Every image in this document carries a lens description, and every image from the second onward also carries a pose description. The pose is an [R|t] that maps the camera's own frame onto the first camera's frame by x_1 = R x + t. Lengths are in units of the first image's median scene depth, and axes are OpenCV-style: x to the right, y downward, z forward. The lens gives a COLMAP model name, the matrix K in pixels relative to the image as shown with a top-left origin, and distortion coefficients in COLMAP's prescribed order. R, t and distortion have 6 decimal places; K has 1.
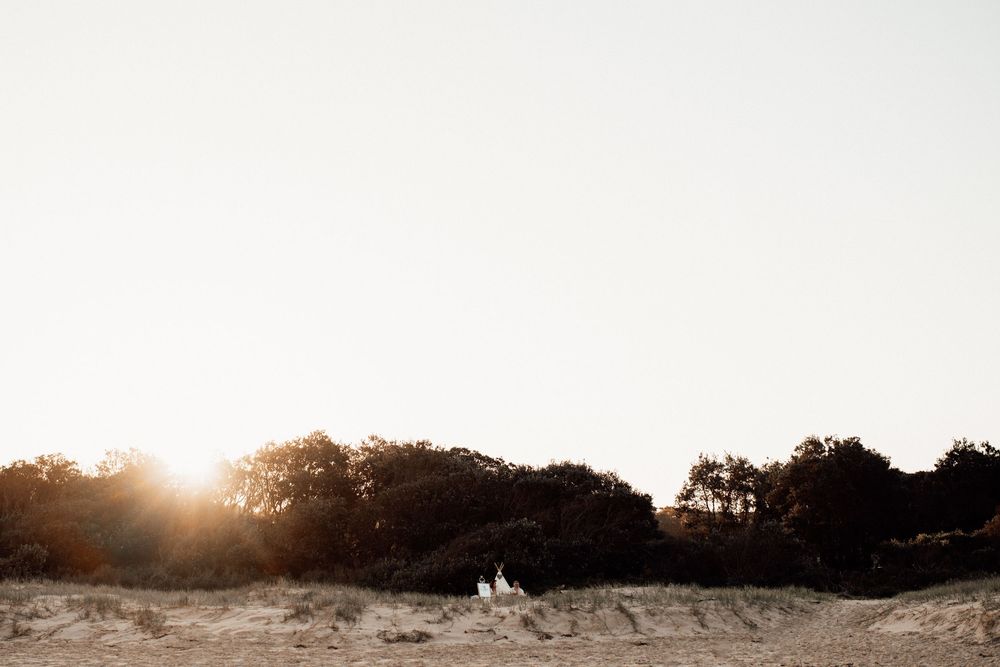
lens RADIAL K [[981.3, 0, 514.7], [0, 981.3, 333.1], [0, 0, 1]] dist [-0.073619, 0.103702]
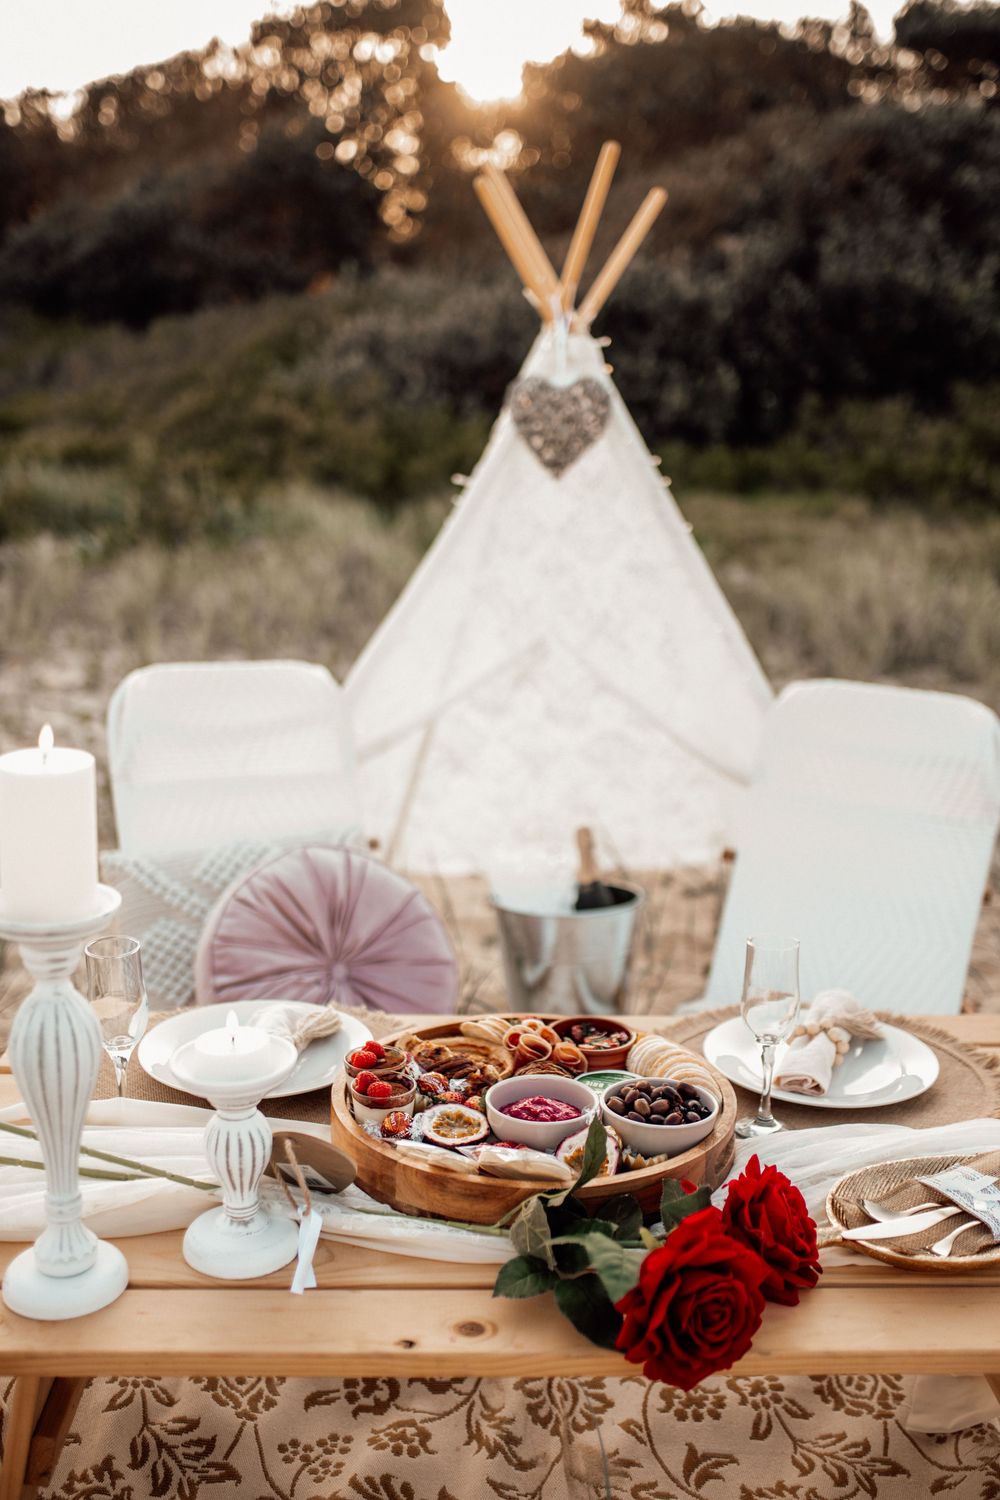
lens RADIAL K [[1516.7, 0, 500.0], [0, 1516.7, 750.0], [0, 0, 1]] dist [-0.068443, 0.107719]
pose [[0.972417, 0.074112, -0.221160, 0.001111], [0.045360, 0.869987, 0.490983, 0.153174], [0.228794, -0.487472, 0.842629, 0.629993]]
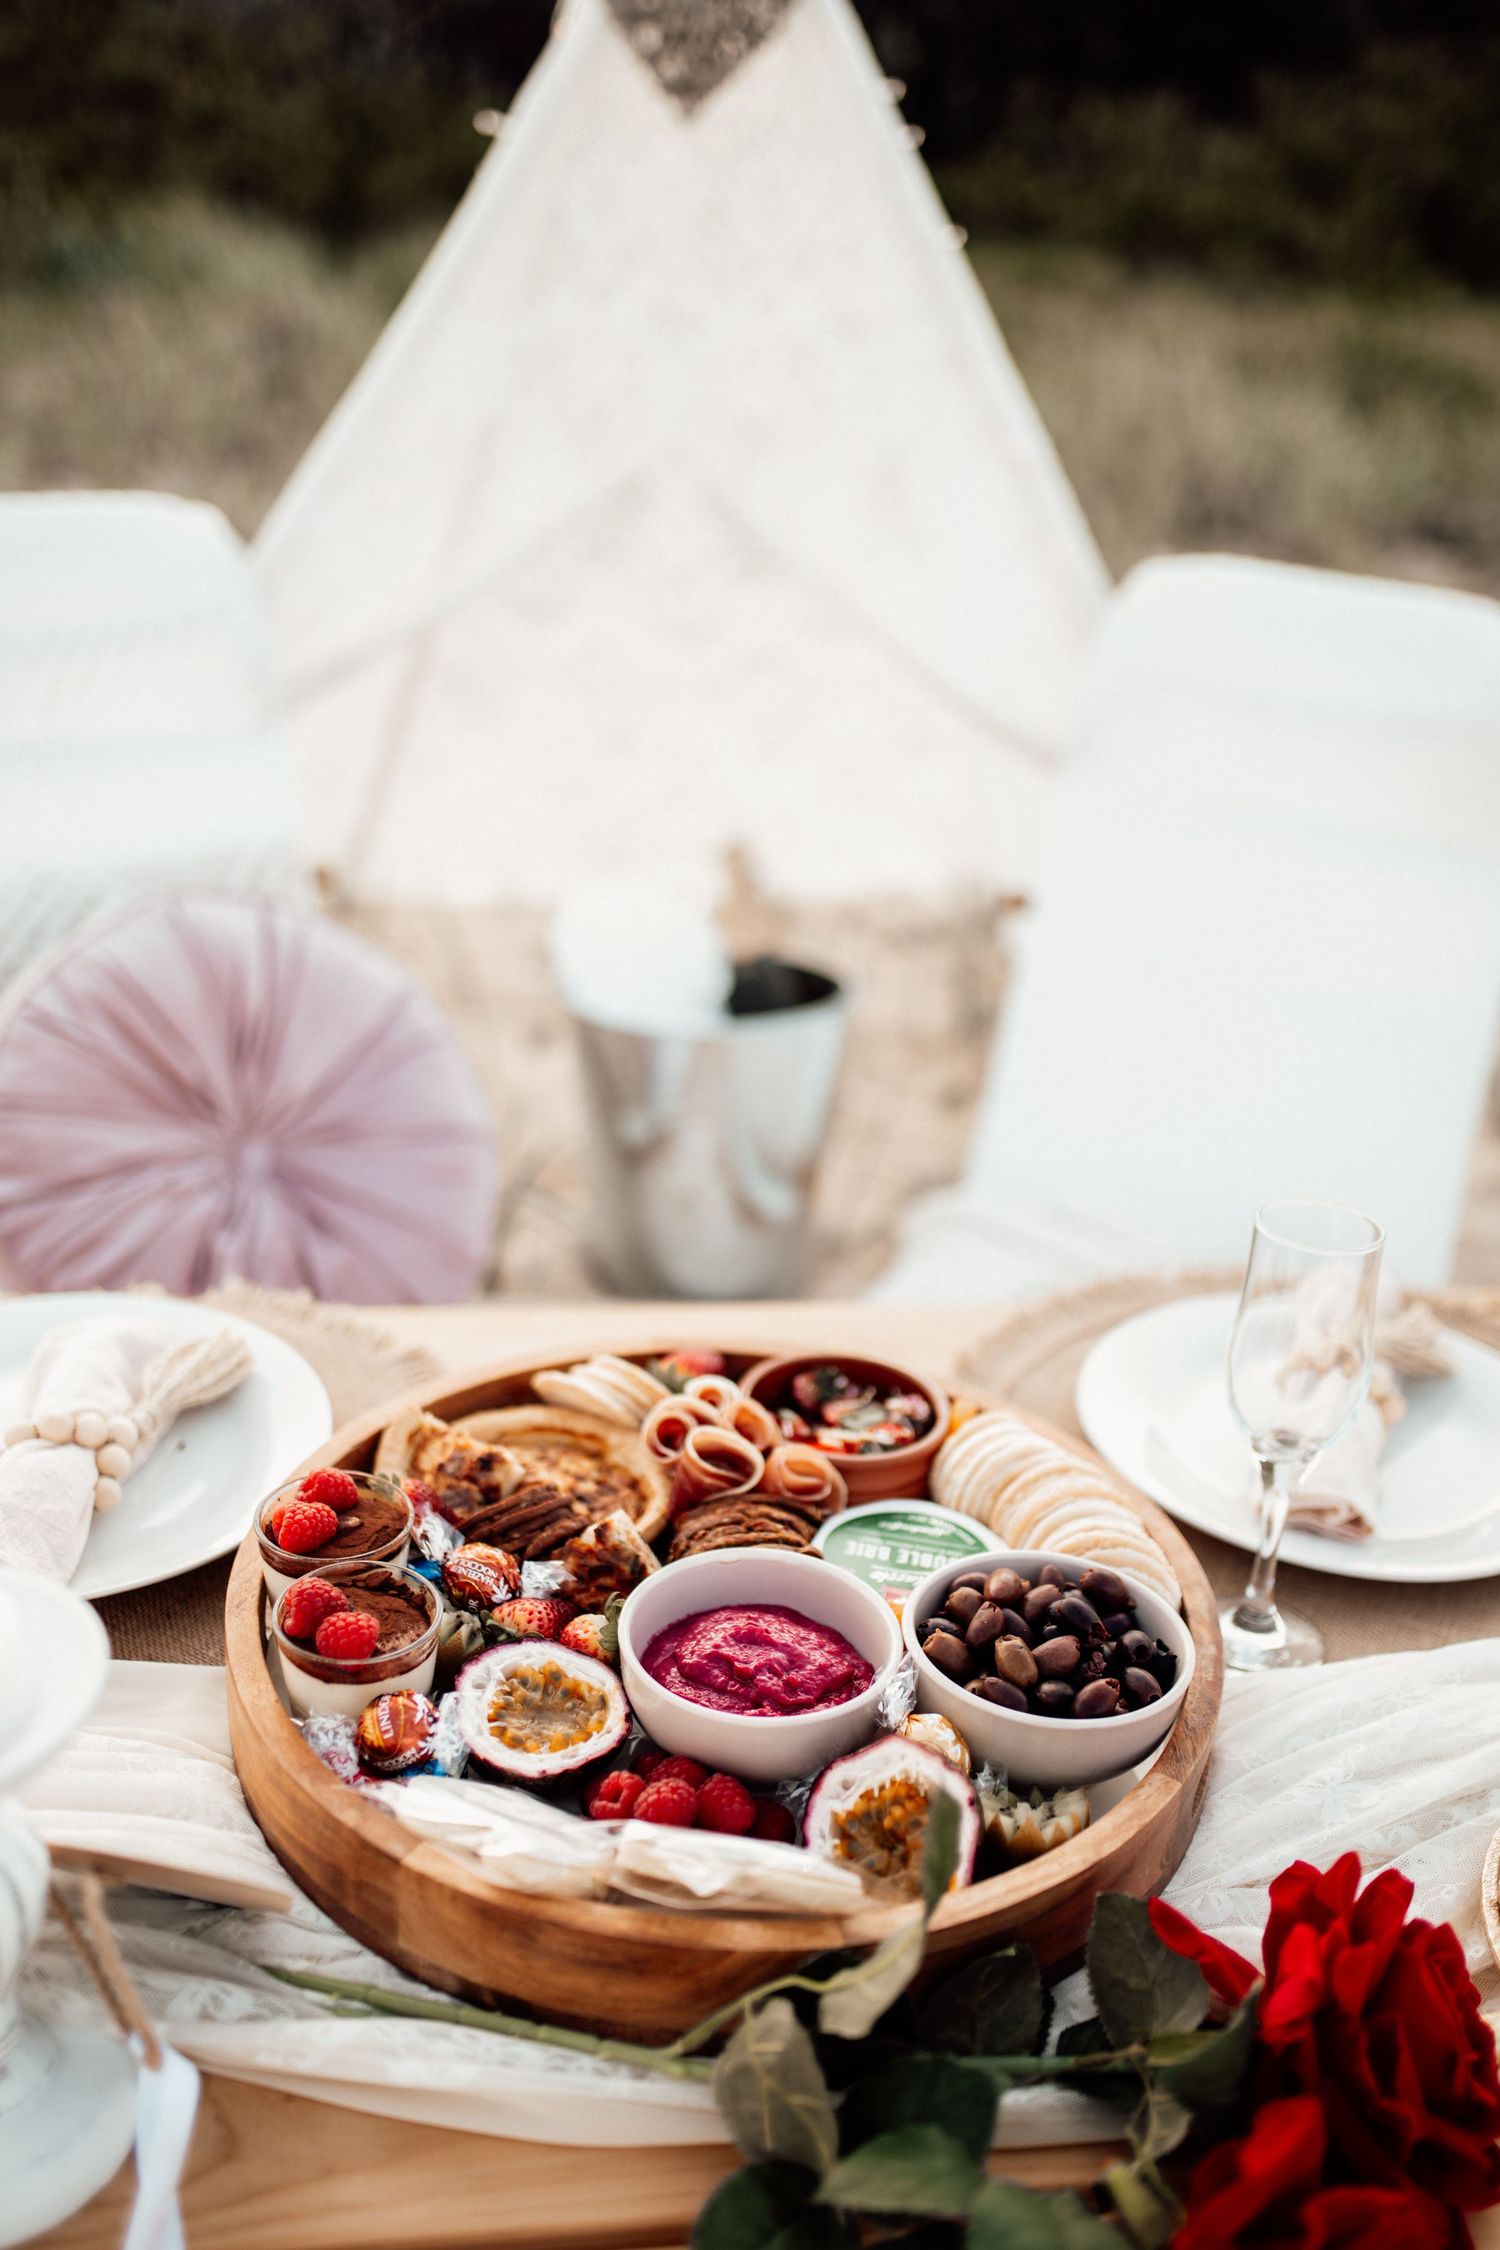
lens RADIAL K [[2207.9, 0, 749.5], [0, 2207.9, 1161.6], [0, 0, 1]] dist [-0.073619, 0.103702]
pose [[0.988537, 0.117335, -0.095015, -0.003199], [-0.022580, 0.737135, 0.675368, 0.159646], [0.149283, -0.665481, 0.731334, 0.642190]]
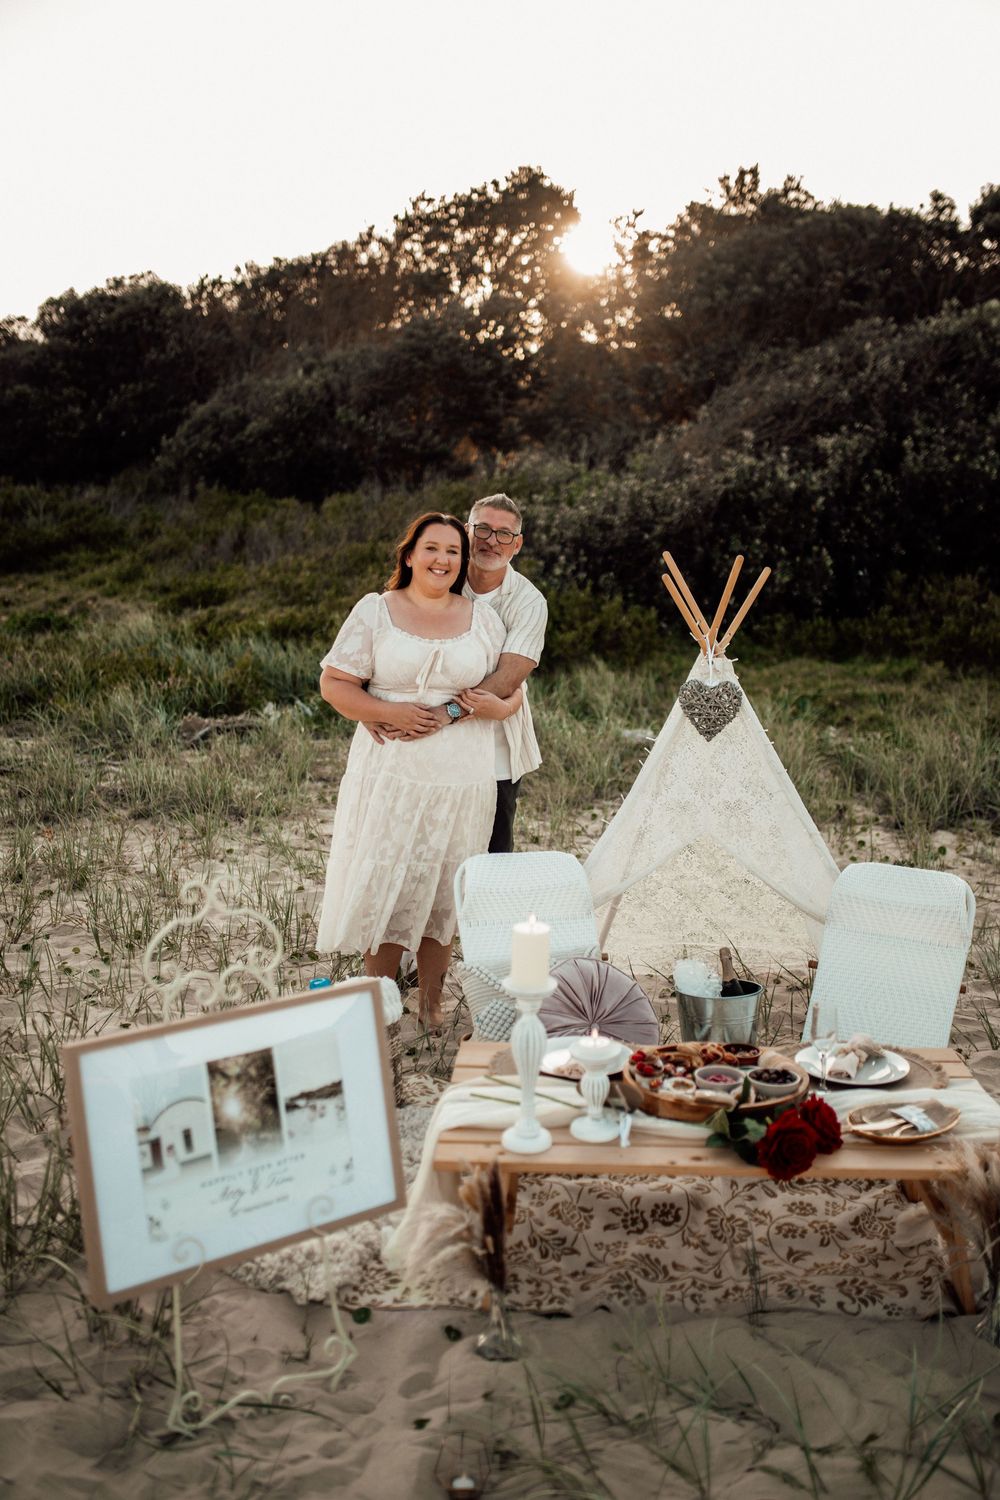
lens RADIAL K [[1431.3, 0, 500.0], [0, 1431.3, 750.0], [0, 0, 1]] dist [-0.067304, 0.091997]
pose [[0.950785, 0.050825, -0.305656, 0.005237], [0.085748, 0.904771, 0.417177, 0.133090], [0.297752, -0.422854, 0.855884, 0.600232]]
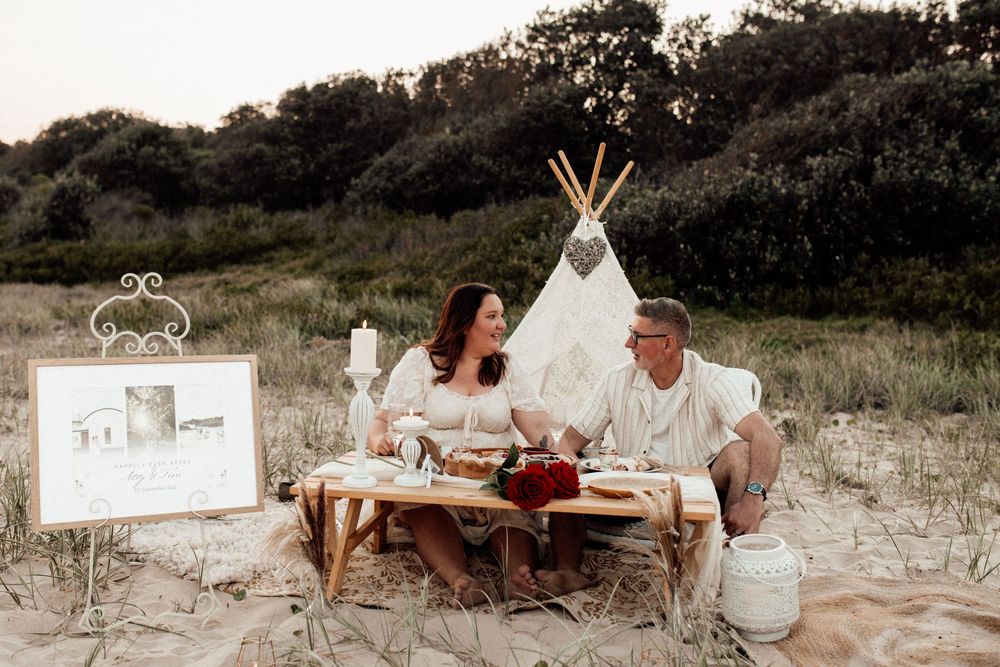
lens RADIAL K [[1072.4, 0, 423.8], [0, 1072.4, 291.4], [0, 0, 1]] dist [-0.059619, 0.070910]
pose [[0.882790, 0.032791, -0.468621, 0.022639], [0.116399, 0.951184, 0.285832, 0.144255], [0.455118, -0.306877, 0.835879, 0.595973]]
